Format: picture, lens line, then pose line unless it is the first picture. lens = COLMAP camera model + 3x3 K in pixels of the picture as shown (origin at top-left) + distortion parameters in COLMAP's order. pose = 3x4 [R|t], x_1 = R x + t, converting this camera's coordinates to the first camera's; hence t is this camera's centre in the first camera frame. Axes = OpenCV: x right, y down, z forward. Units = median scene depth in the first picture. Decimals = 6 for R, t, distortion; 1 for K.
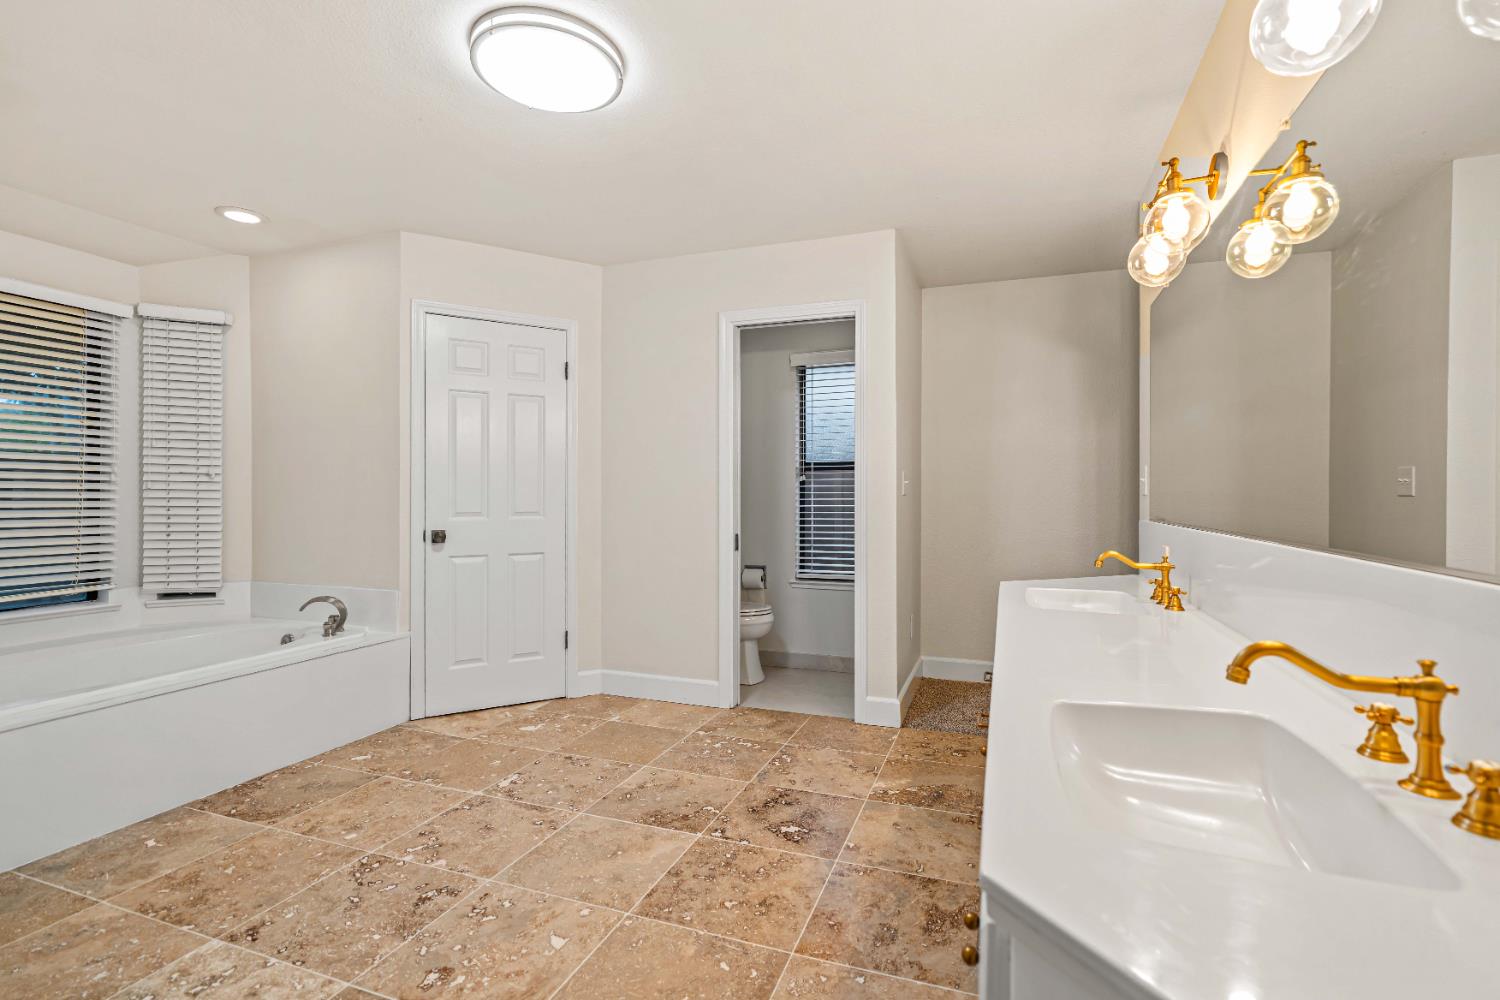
lens RADIAL K [[686.8, 0, 752.8], [0, 686.8, 497.0], [0, 0, 1]] dist [-0.003104, -0.000229]
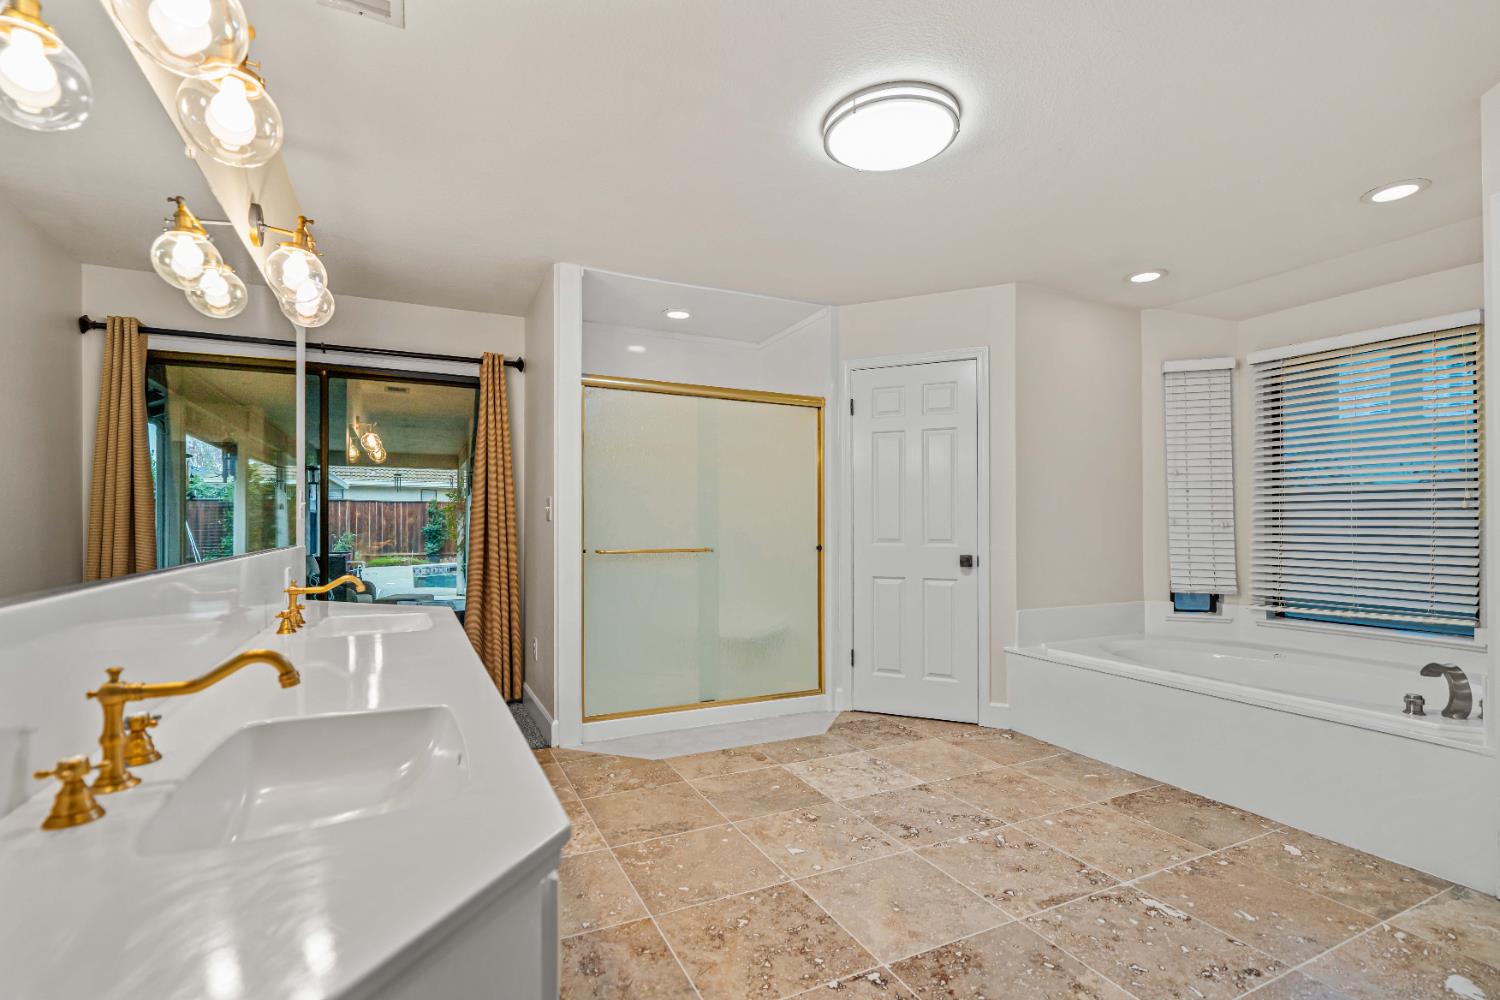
lens RADIAL K [[686.8, 0, 749.1], [0, 686.8, 512.6], [0, 0, 1]] dist [-0.003104, -0.000229]
pose [[-0.682251, -0.012879, -0.731005, 0.623770], [-0.004400, 0.999899, -0.013510, -0.000717], [0.731105, -0.006001, -0.682239, 1.493814]]
